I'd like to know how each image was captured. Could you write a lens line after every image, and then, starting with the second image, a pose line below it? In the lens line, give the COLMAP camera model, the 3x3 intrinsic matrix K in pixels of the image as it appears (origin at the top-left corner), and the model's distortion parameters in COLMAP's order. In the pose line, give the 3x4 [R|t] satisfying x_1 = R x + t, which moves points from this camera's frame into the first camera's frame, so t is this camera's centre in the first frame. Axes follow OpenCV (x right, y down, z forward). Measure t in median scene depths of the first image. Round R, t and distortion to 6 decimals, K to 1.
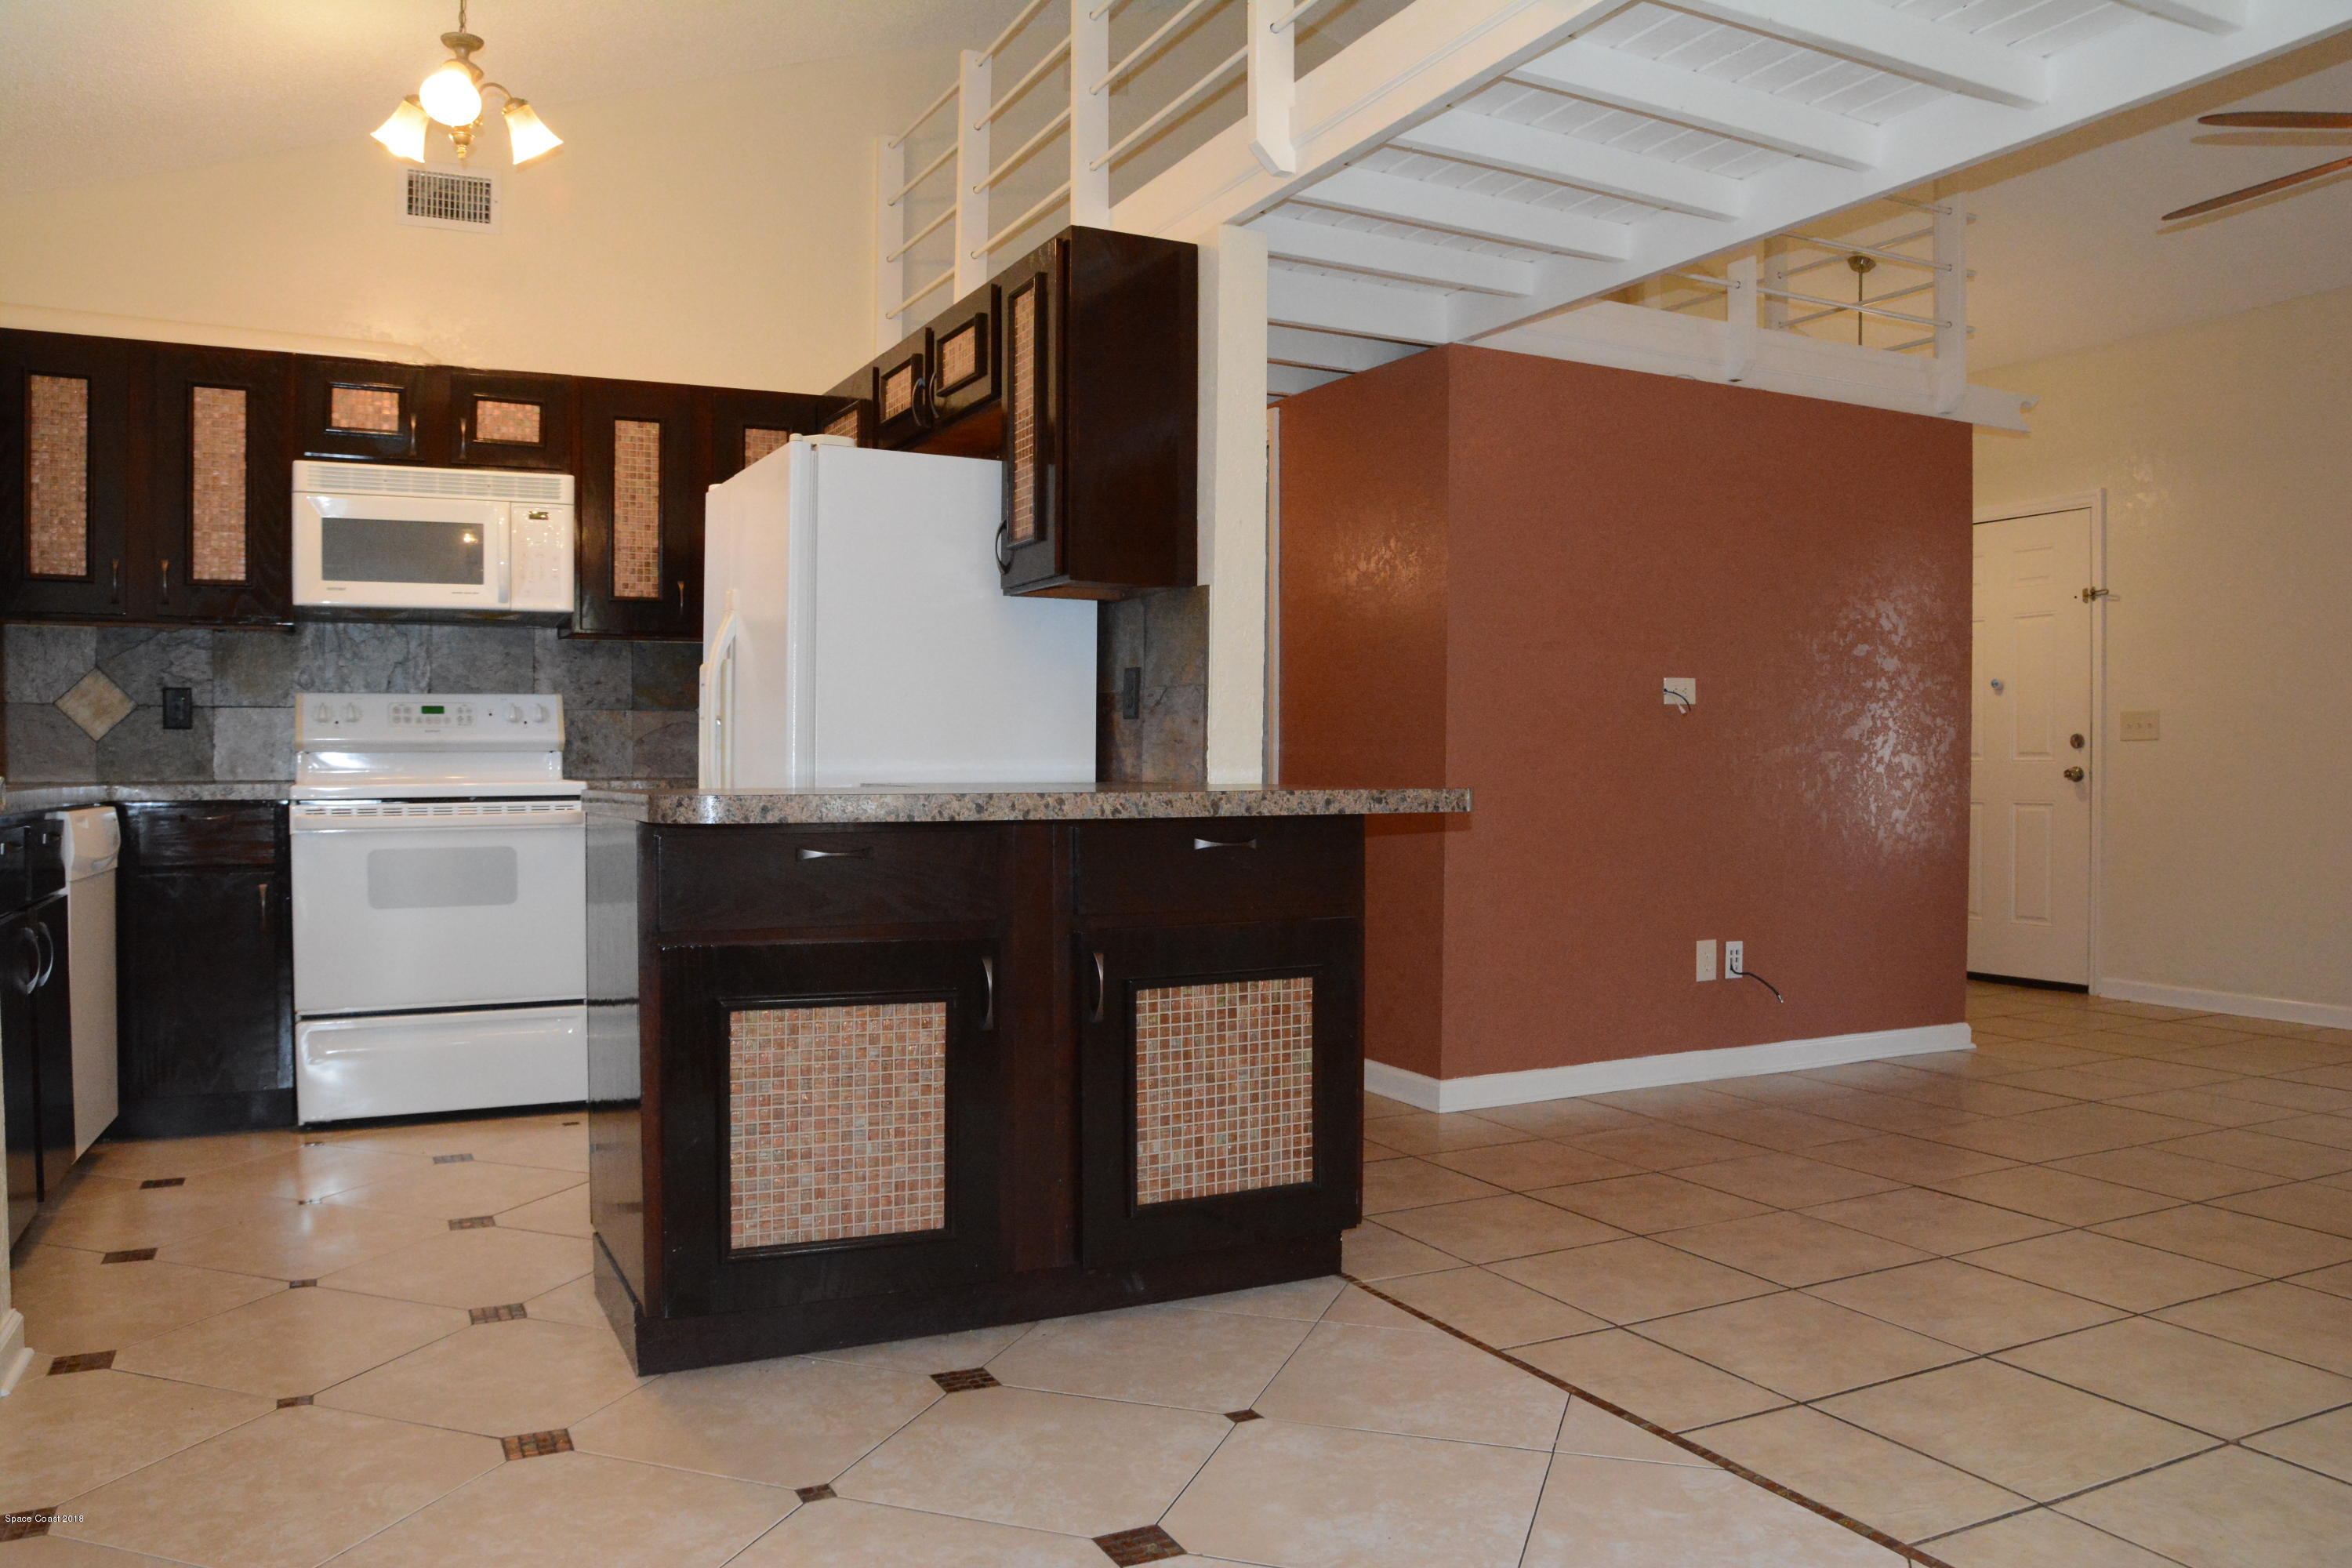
lens RADIAL K [[1717.1, 0, 1172.6], [0, 1717.1, 793.8], [0, 0, 1]] dist [-0.145096, 0.101635]
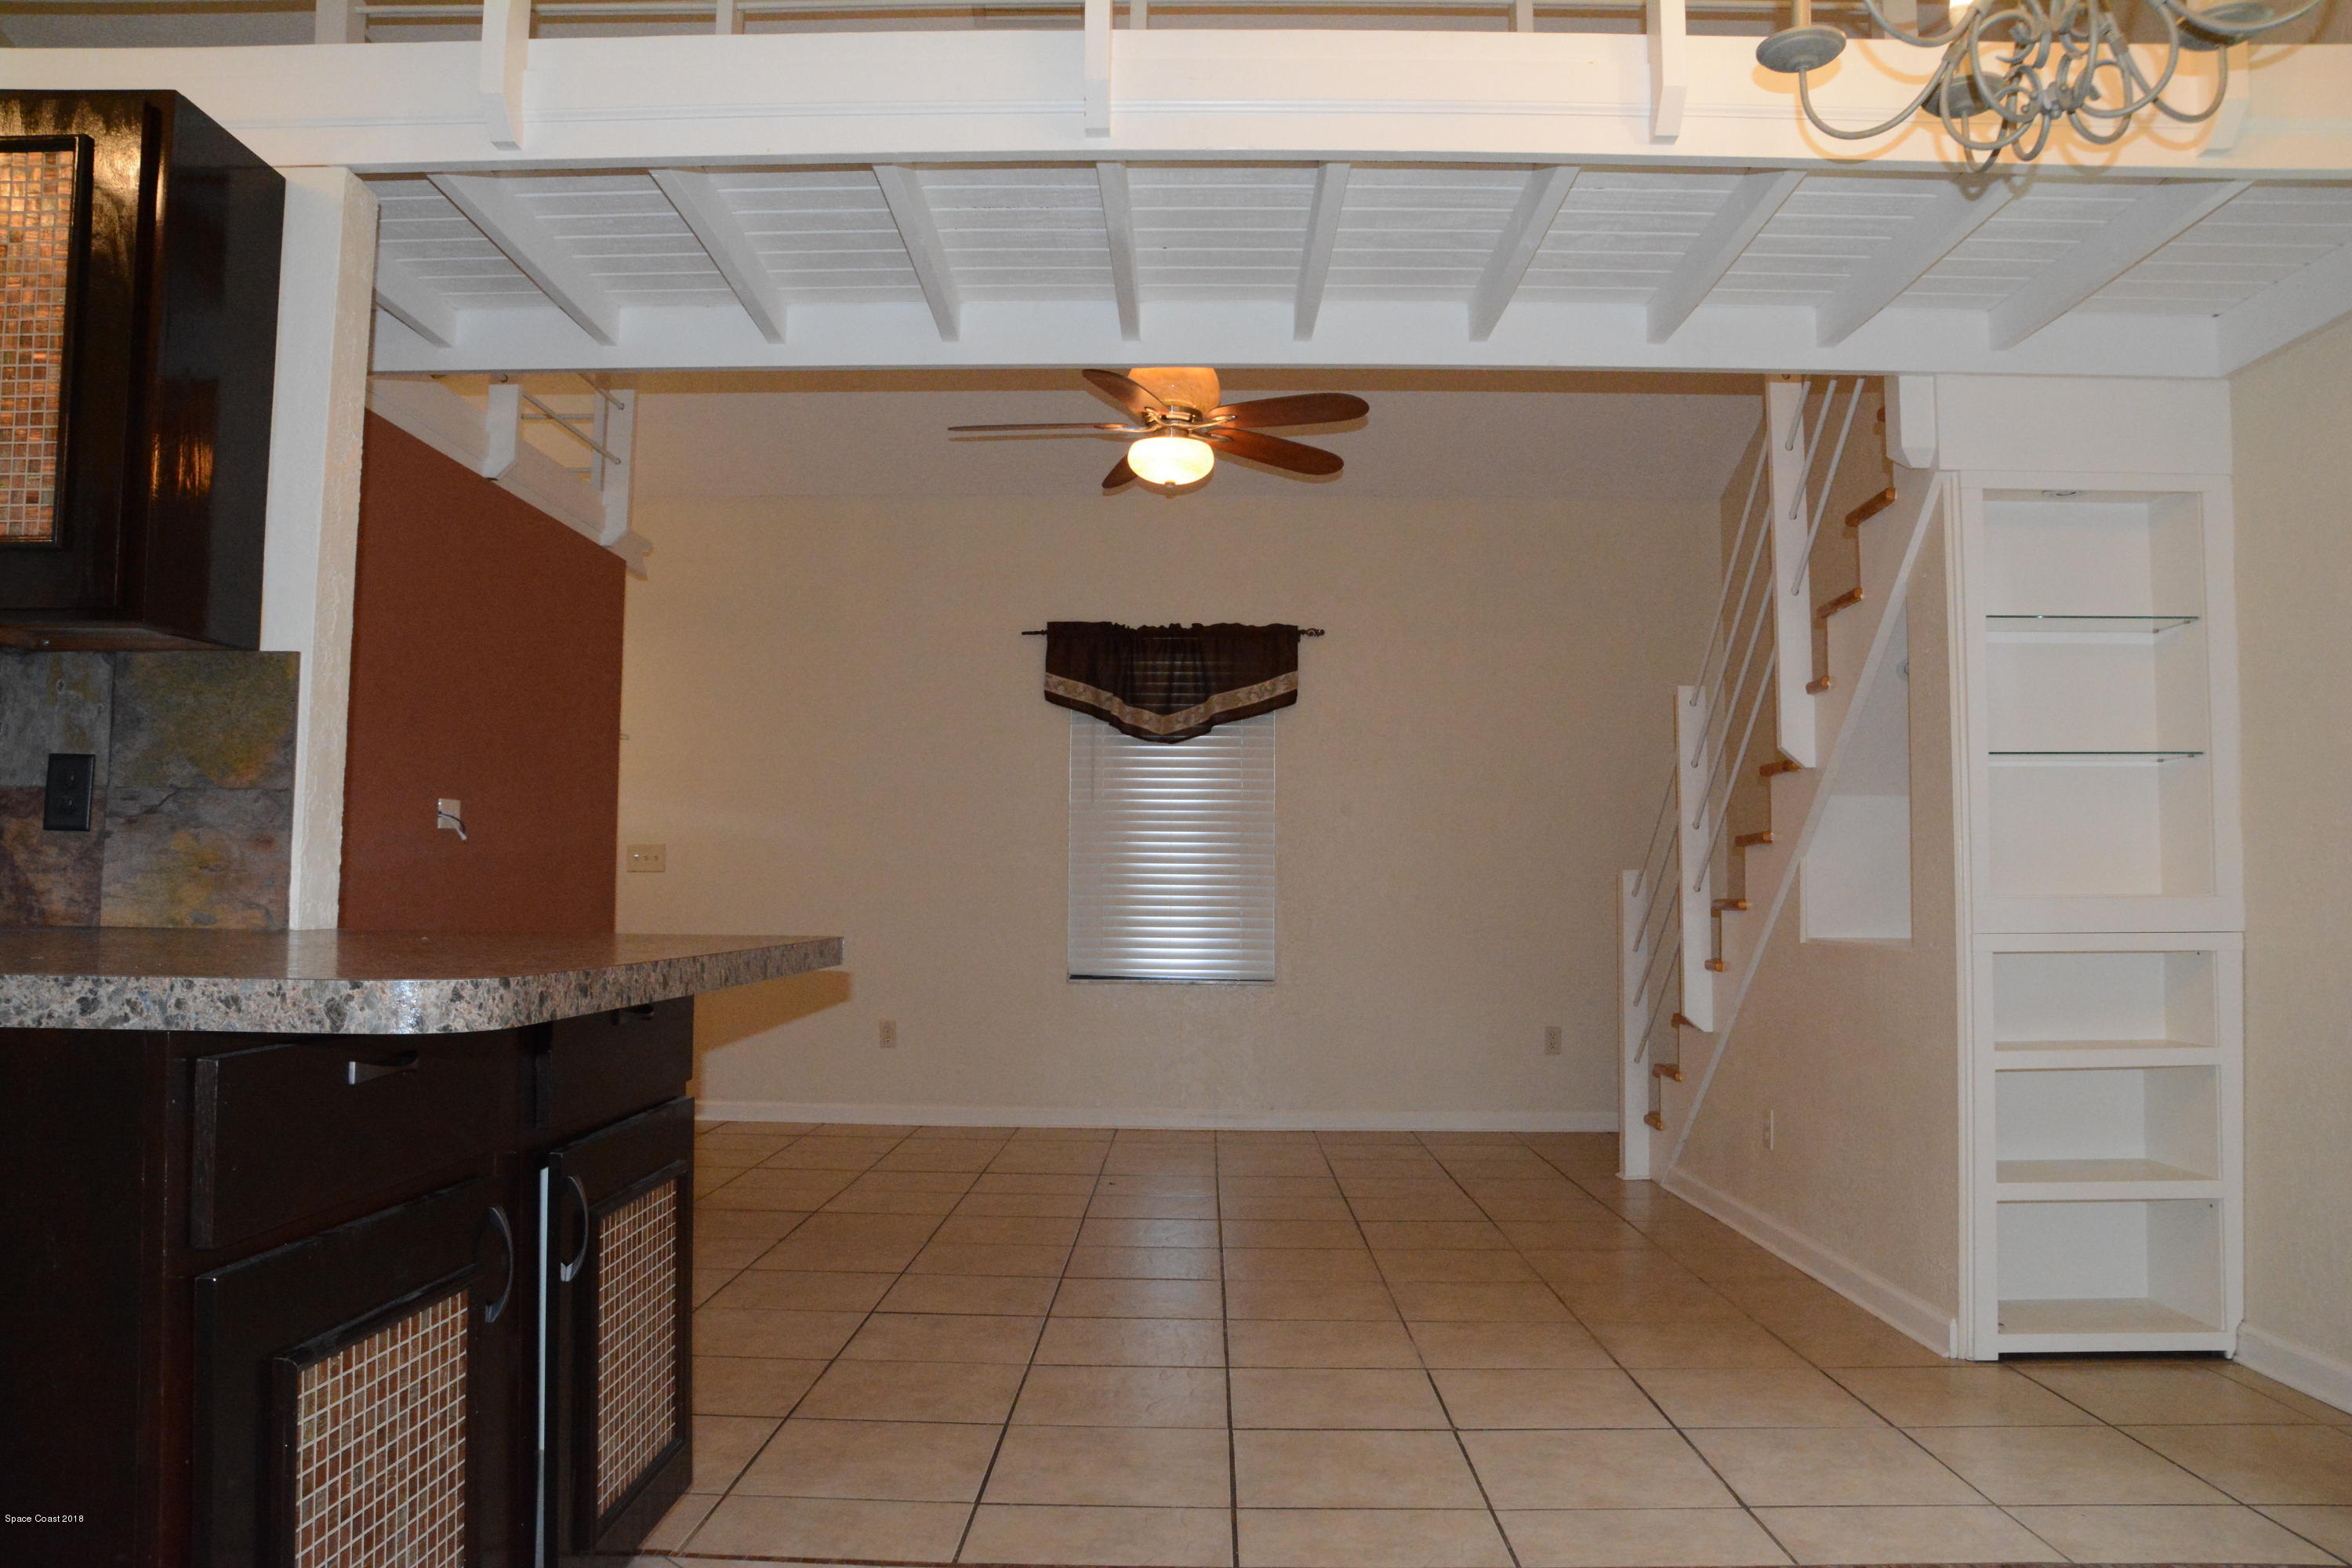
lens RADIAL K [[1717.1, 0, 1172.6], [0, 1717.1, 793.8], [0, 0, 1]] dist [-0.145096, 0.101635]
pose [[0.460669, 0.055778, 0.885818, -0.487492], [0.007049, 0.997762, -0.066493, -0.015755], [-0.887544, 0.036876, 0.459244, 0.410036]]
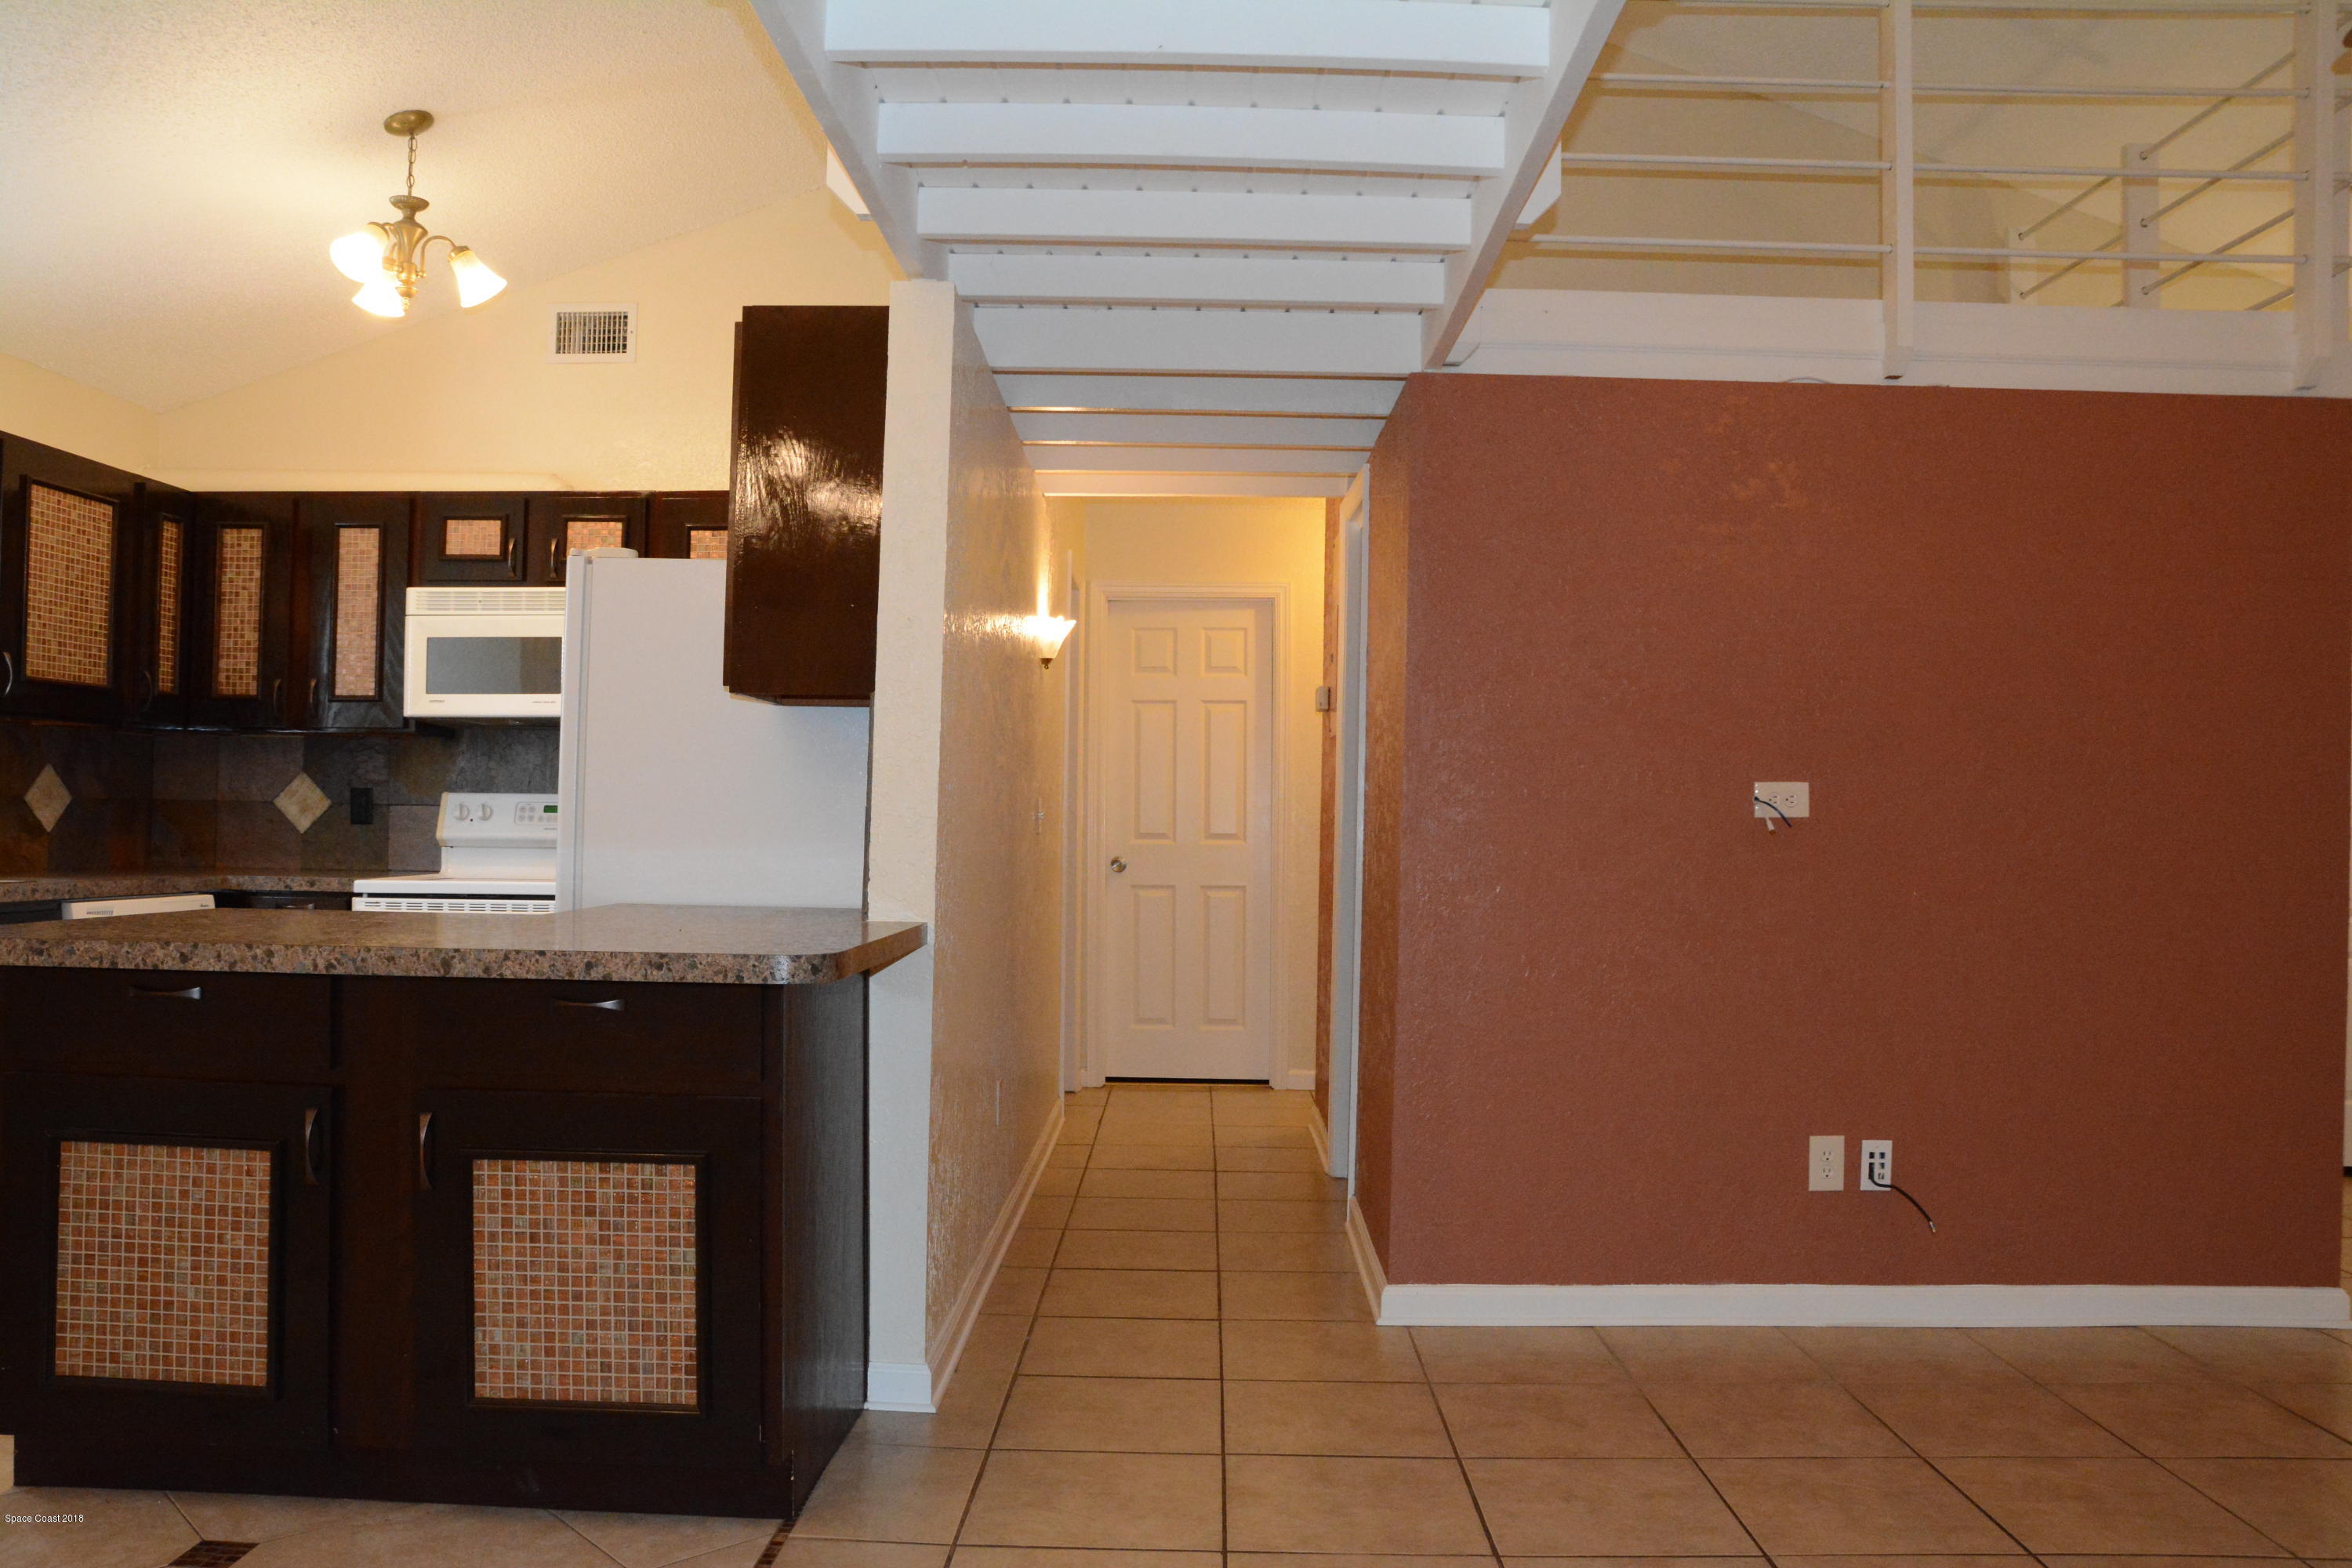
lens RADIAL K [[1726.2, 0, 1175.0], [0, 1726.2, 795.7], [0, 0, 1]] dist [-0.137962, 0.093867]
pose [[0.887326, 0.005274, -0.461112, 0.648247], [-0.022287, 0.999257, -0.031457, -0.052211], [0.460604, 0.038190, 0.886784, 0.339313]]
